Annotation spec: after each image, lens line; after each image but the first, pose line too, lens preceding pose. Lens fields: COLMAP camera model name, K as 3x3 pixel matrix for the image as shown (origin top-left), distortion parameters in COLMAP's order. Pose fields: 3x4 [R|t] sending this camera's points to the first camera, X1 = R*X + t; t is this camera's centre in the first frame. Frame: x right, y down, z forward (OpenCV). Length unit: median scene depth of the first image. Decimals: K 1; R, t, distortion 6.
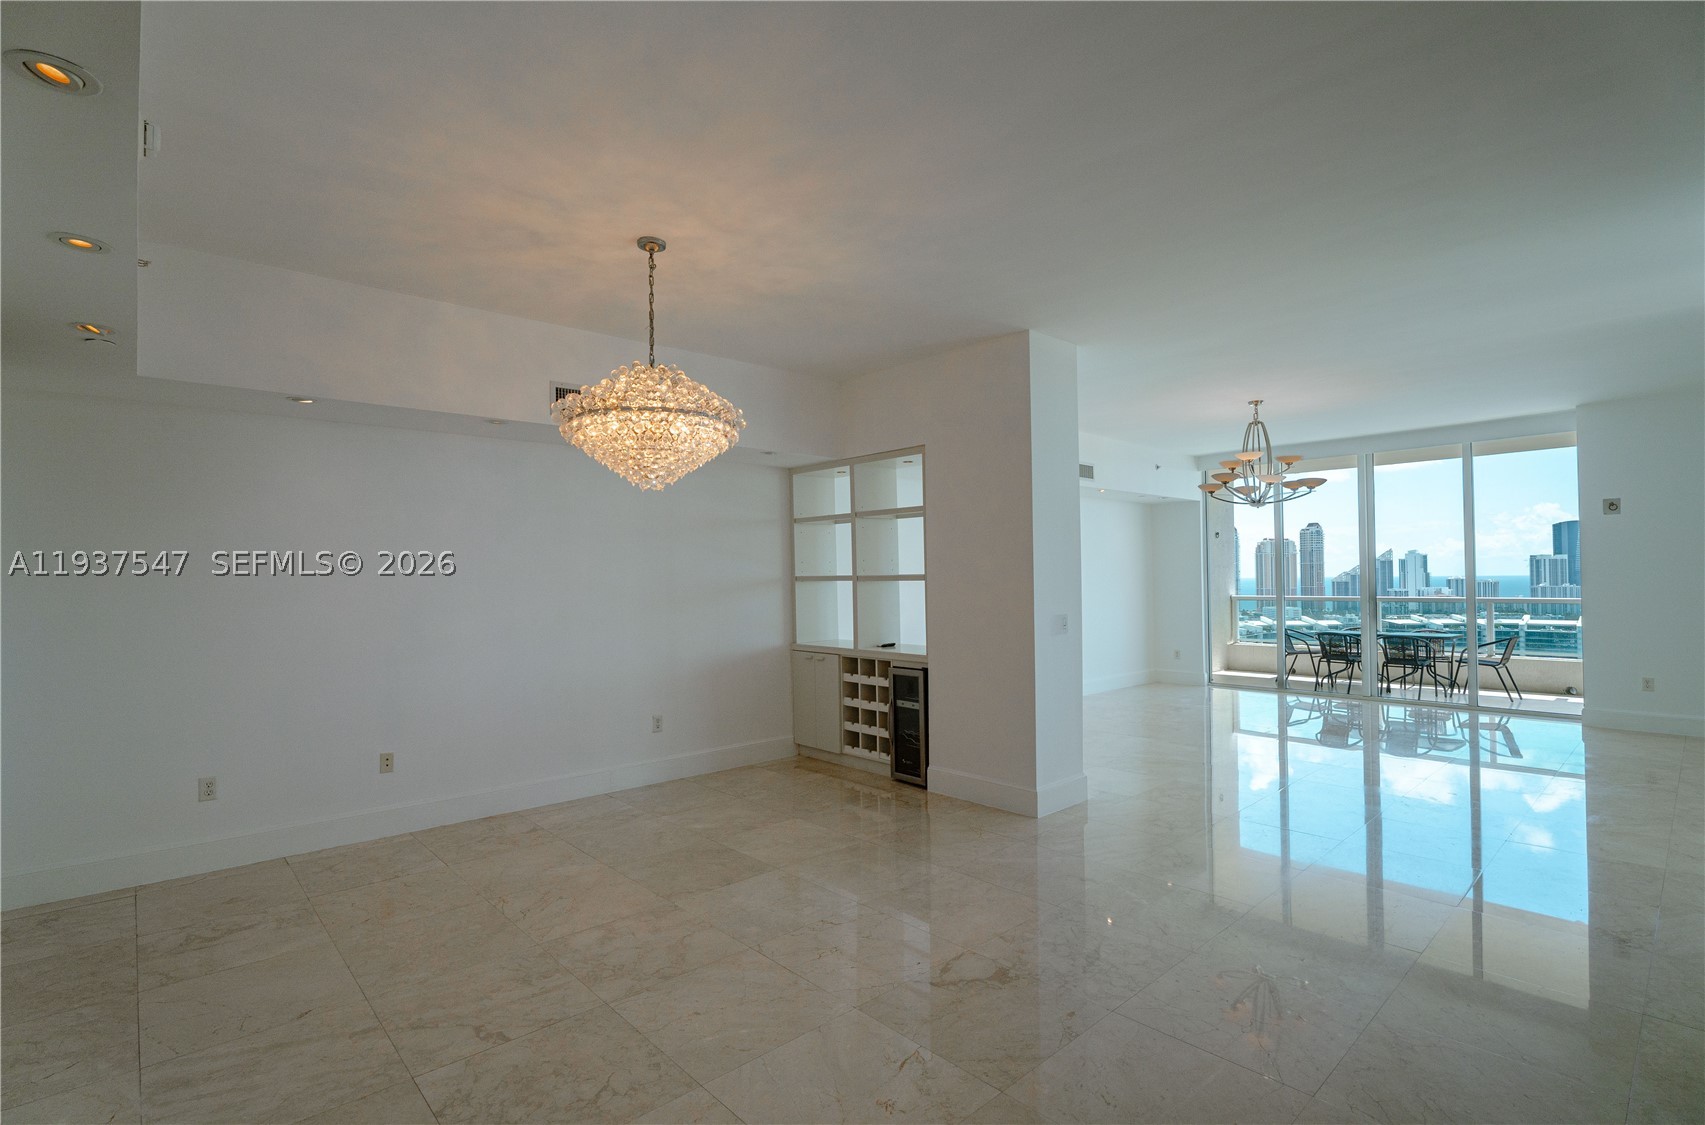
lens RADIAL K [[802.6, 0, 849.2], [0, 802.6, 565.7], [0, 0, 1]] dist [-0.000522, -0.000252]
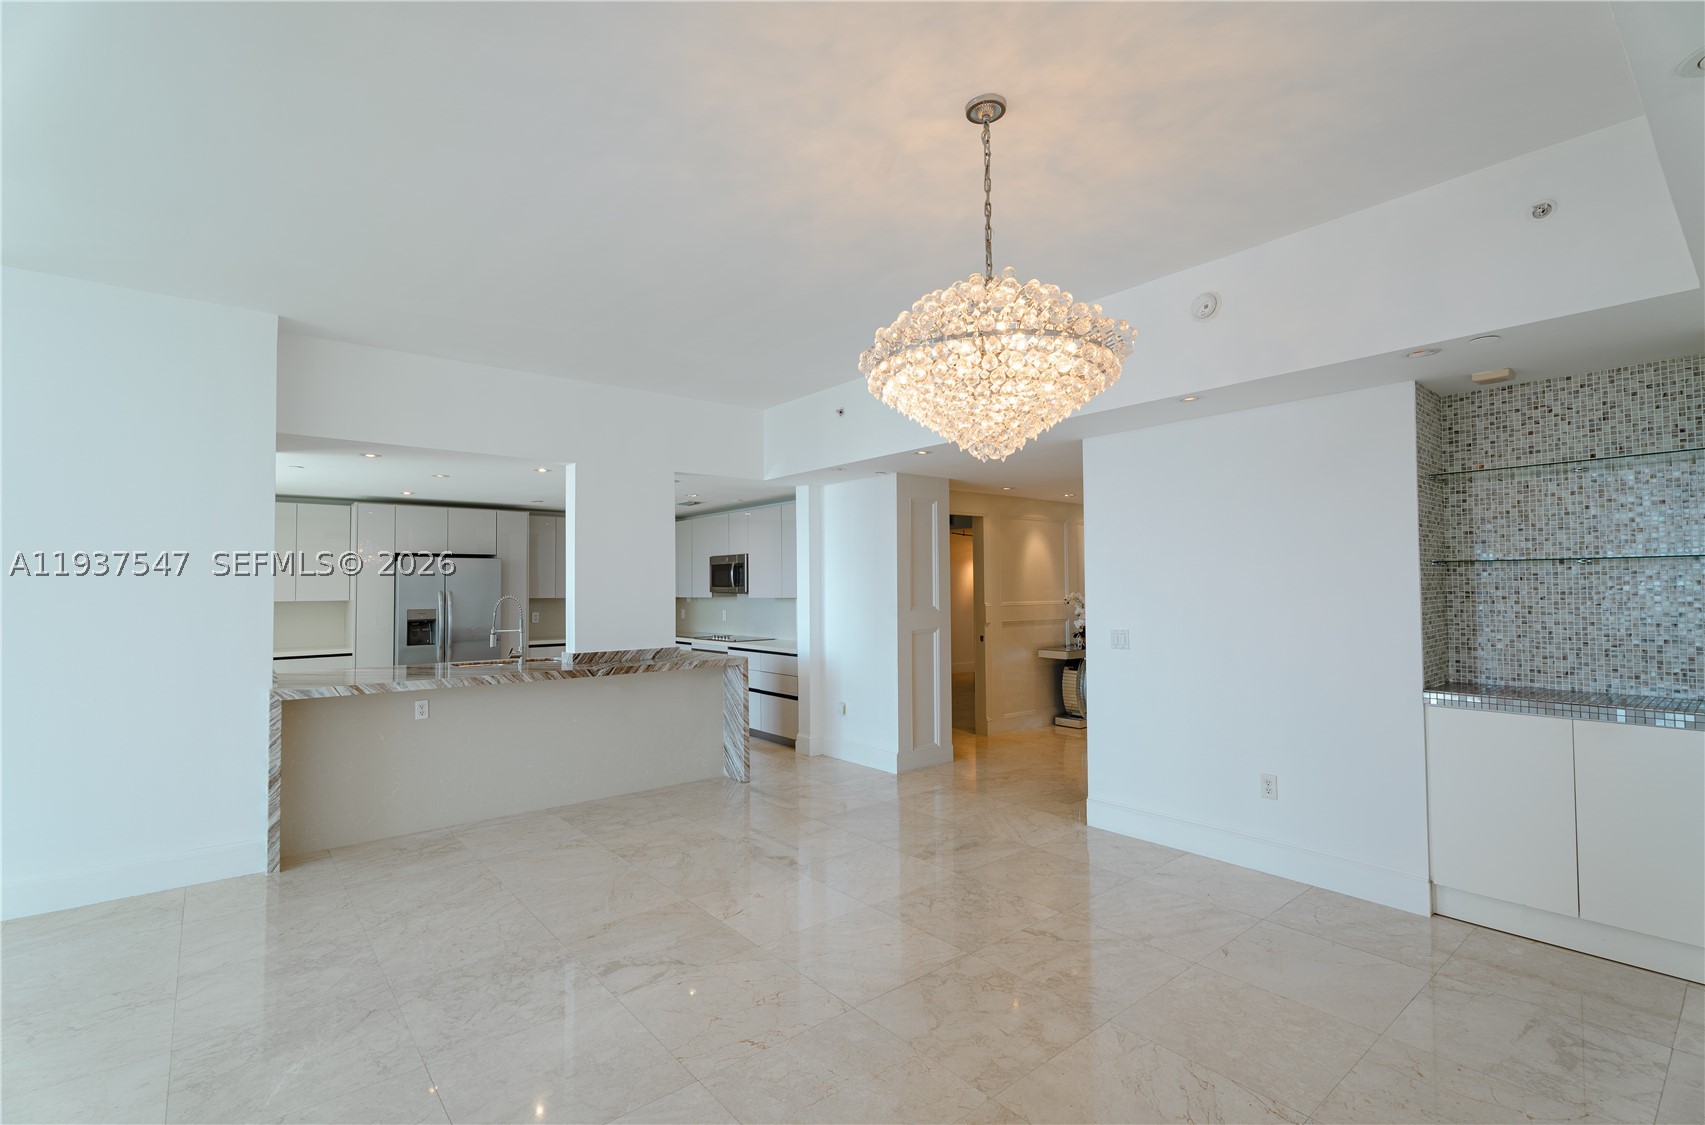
lens RADIAL K [[769.5, 0, 846.2], [0, 769.5, 560.9], [0, 0, 1]] dist [0.003622, 0.000300]
pose [[-0.998457, 0.021535, 0.051191, -0.179819], [0.018973, 0.998569, -0.050008, 0.031420], [-0.052195, -0.048960, -0.997436, 1.995739]]
